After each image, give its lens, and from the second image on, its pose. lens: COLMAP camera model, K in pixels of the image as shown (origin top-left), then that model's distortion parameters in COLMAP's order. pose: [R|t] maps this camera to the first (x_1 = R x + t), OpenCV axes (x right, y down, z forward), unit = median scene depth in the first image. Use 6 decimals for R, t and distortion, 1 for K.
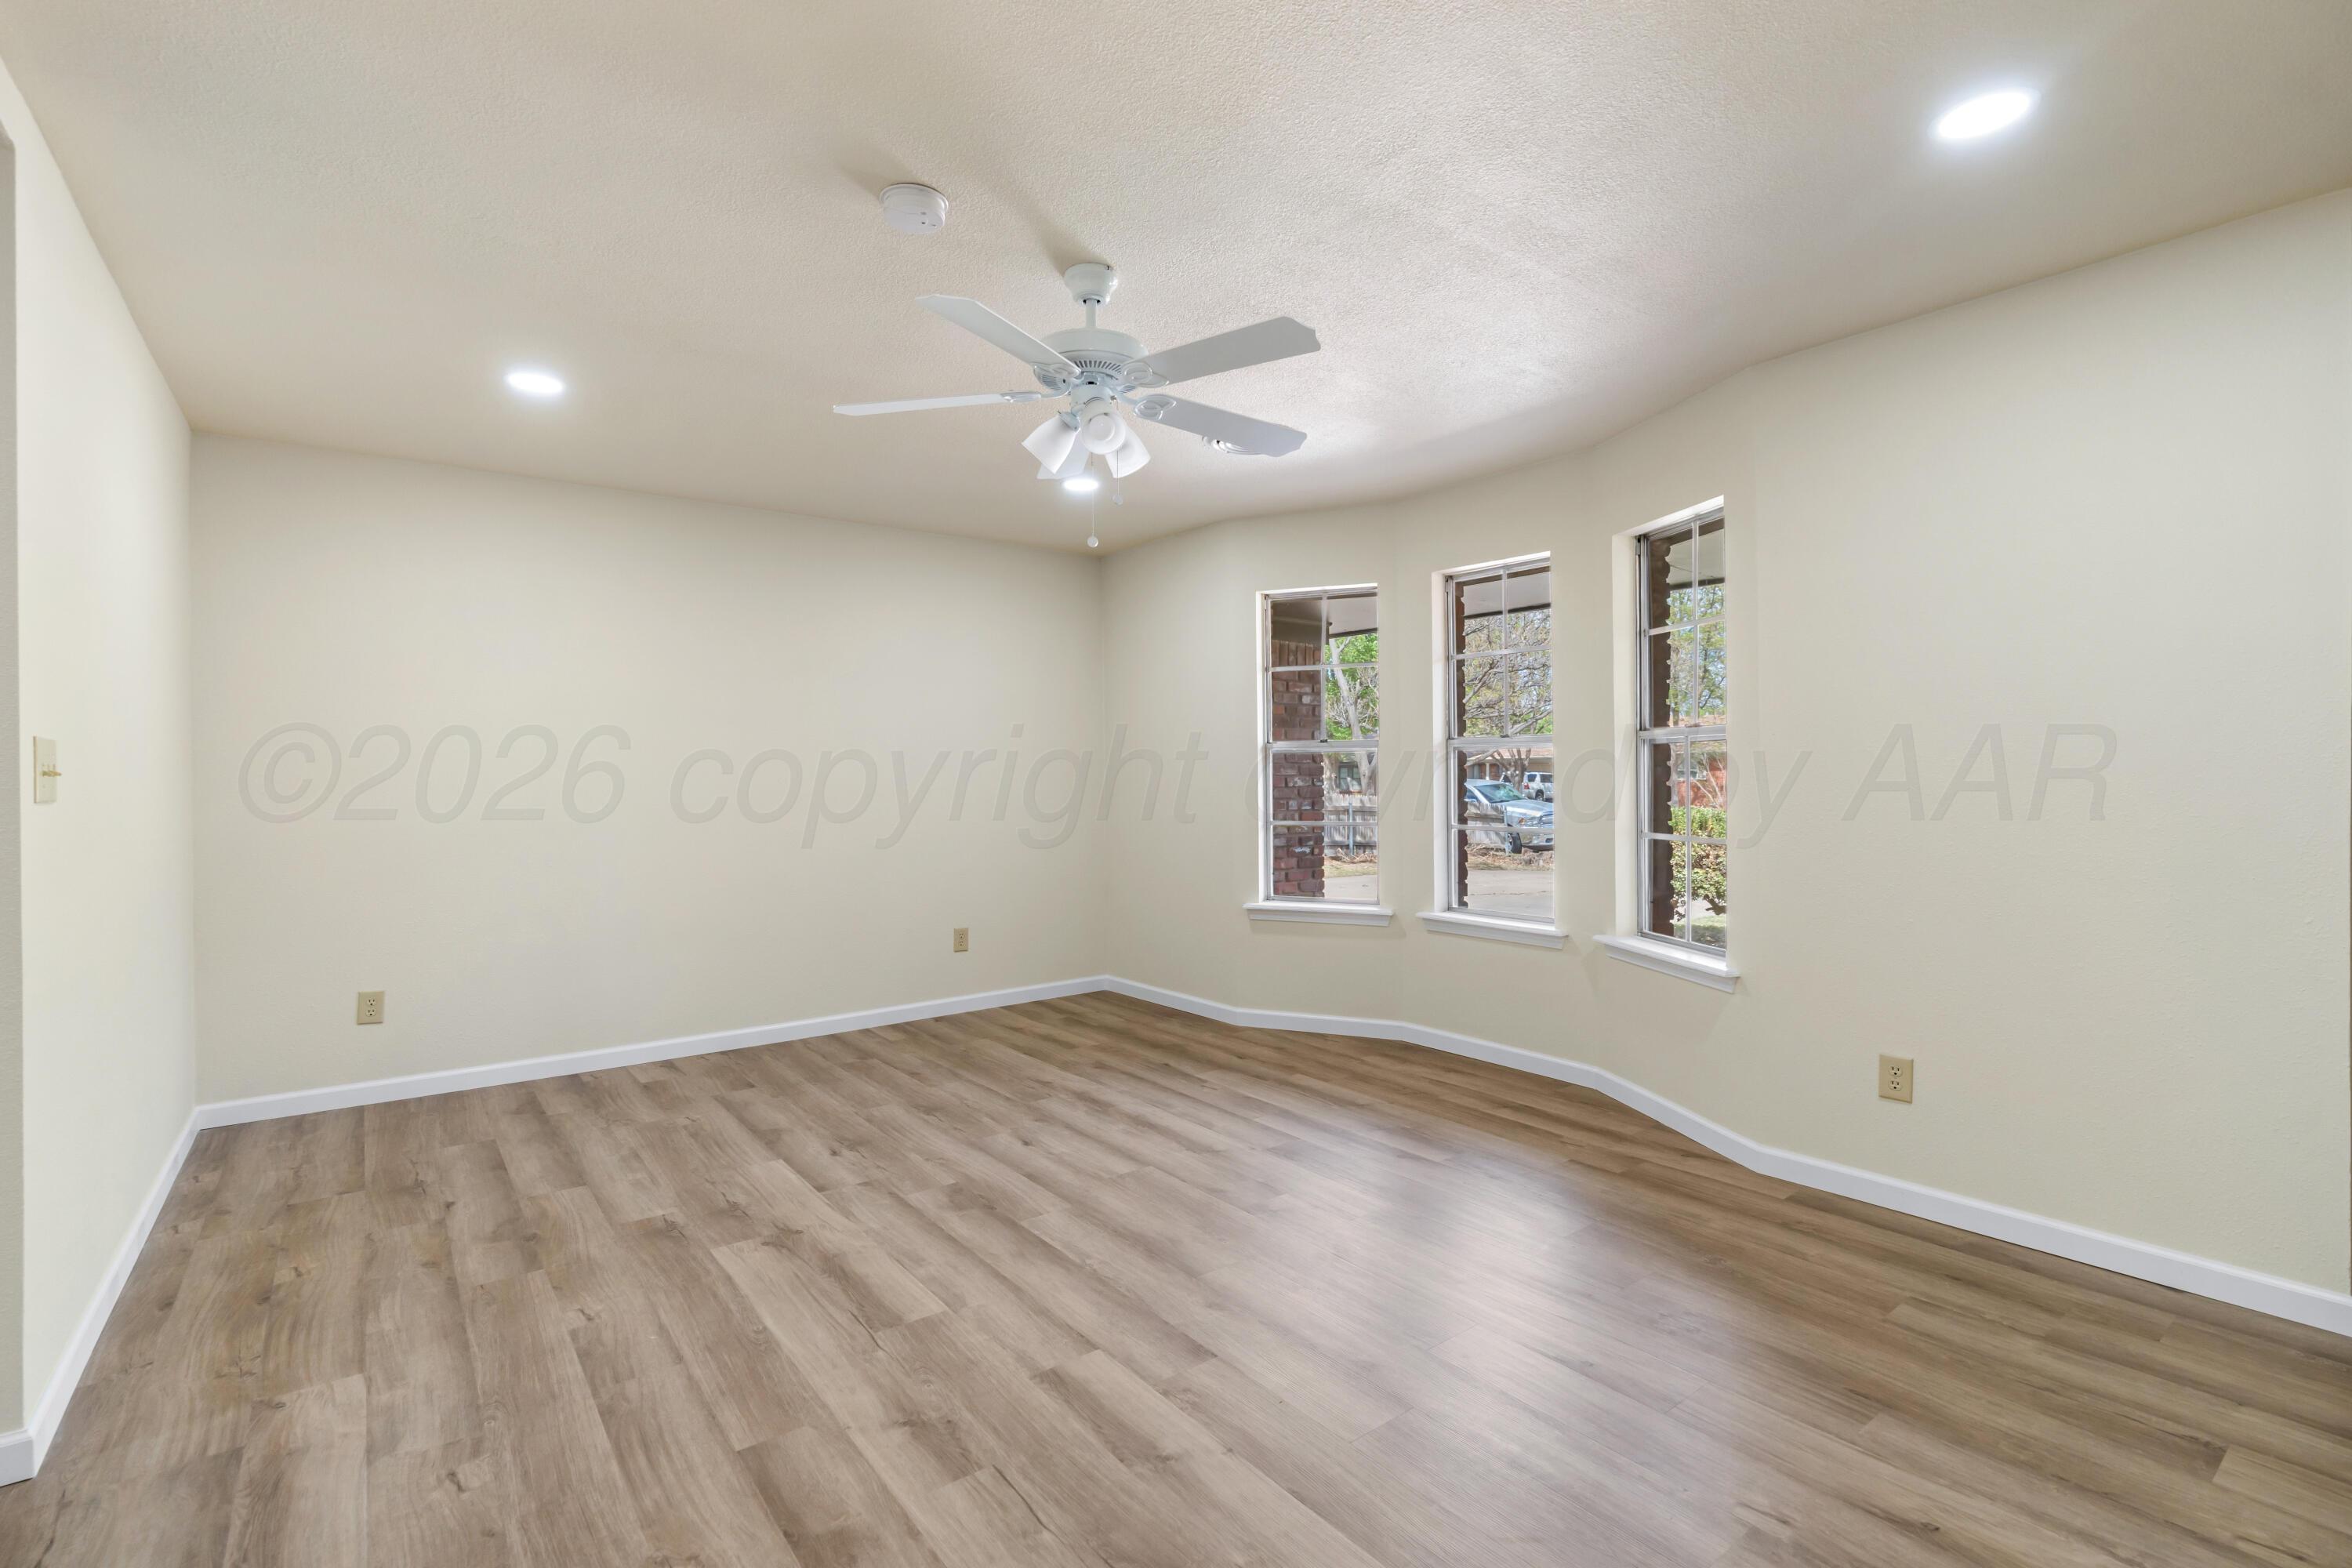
lens RADIAL K [[1054.8, 0, 1177.9], [0, 1054.8, 772.7], [0, 0, 1]] dist [-0.015034, 0.003891]
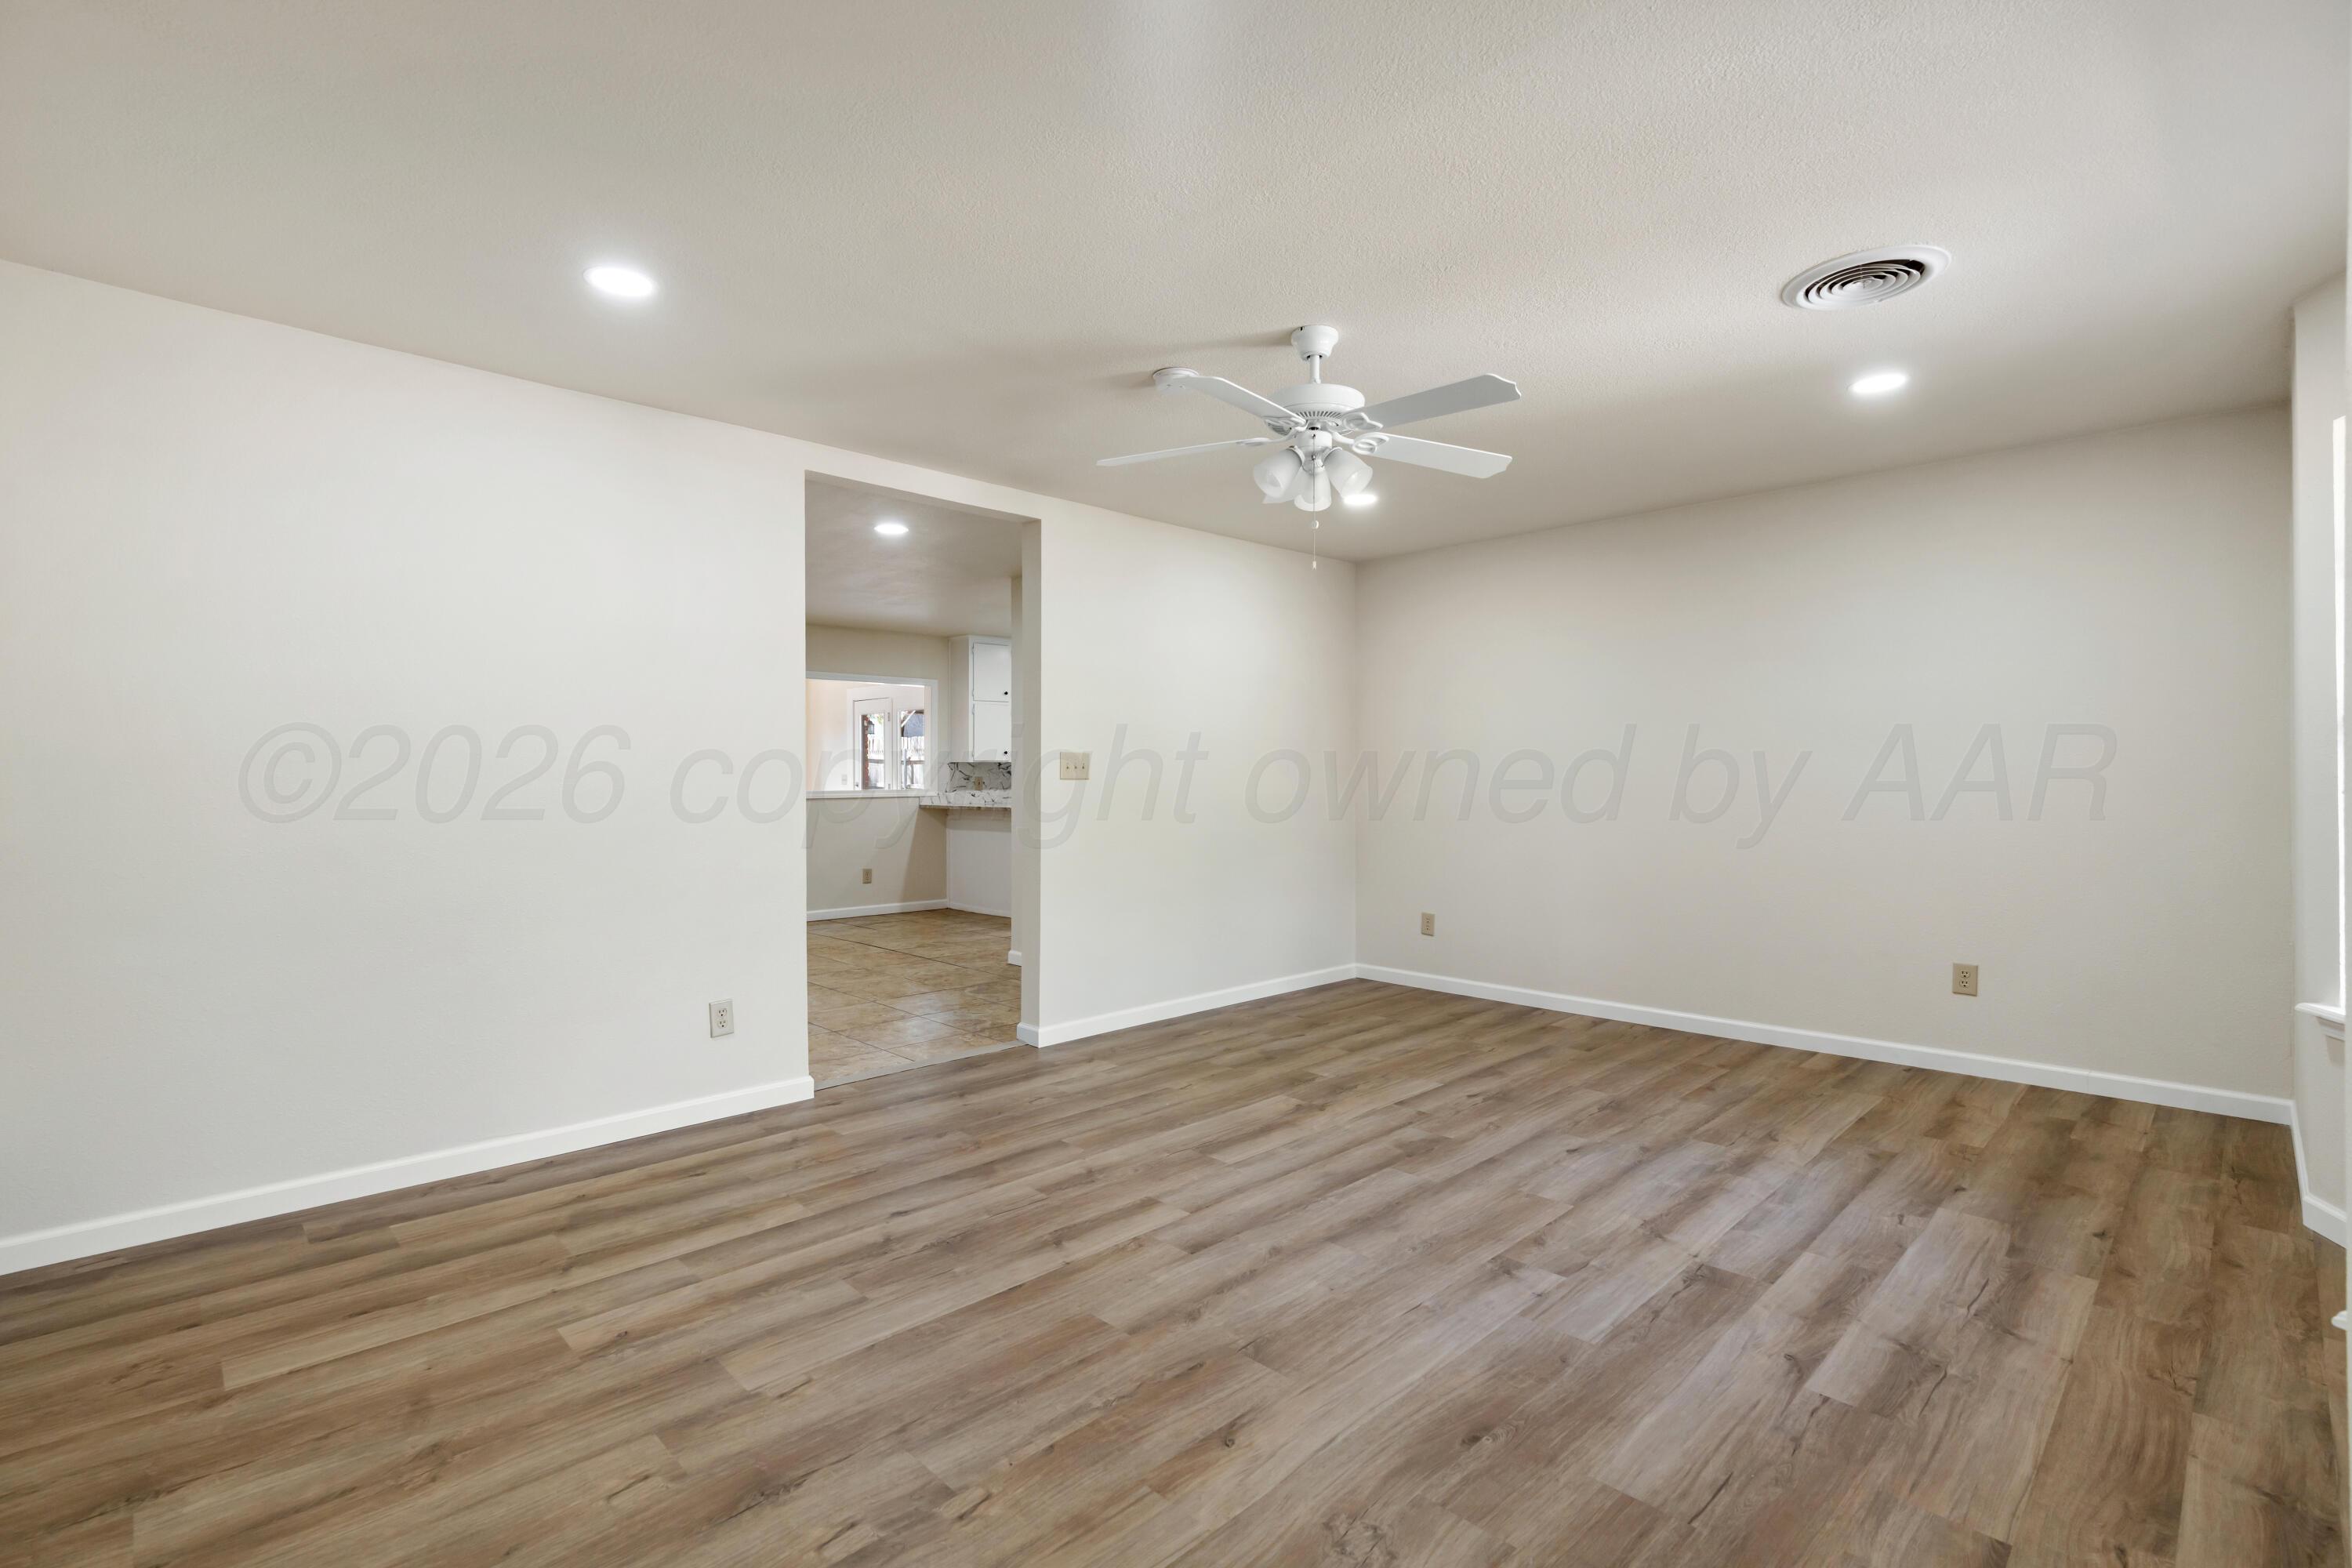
lens RADIAL K [[1054.8, 0, 1181.9], [0, 1054.8, 781.3], [0, 0, 1]] dist [-0.015034, 0.003891]
pose [[0.127773, 0.011167, -0.991741, 0.872623], [0.006733, 0.999904, 0.012126, -0.002311], [0.991781, -0.008227, 0.127686, 0.595560]]
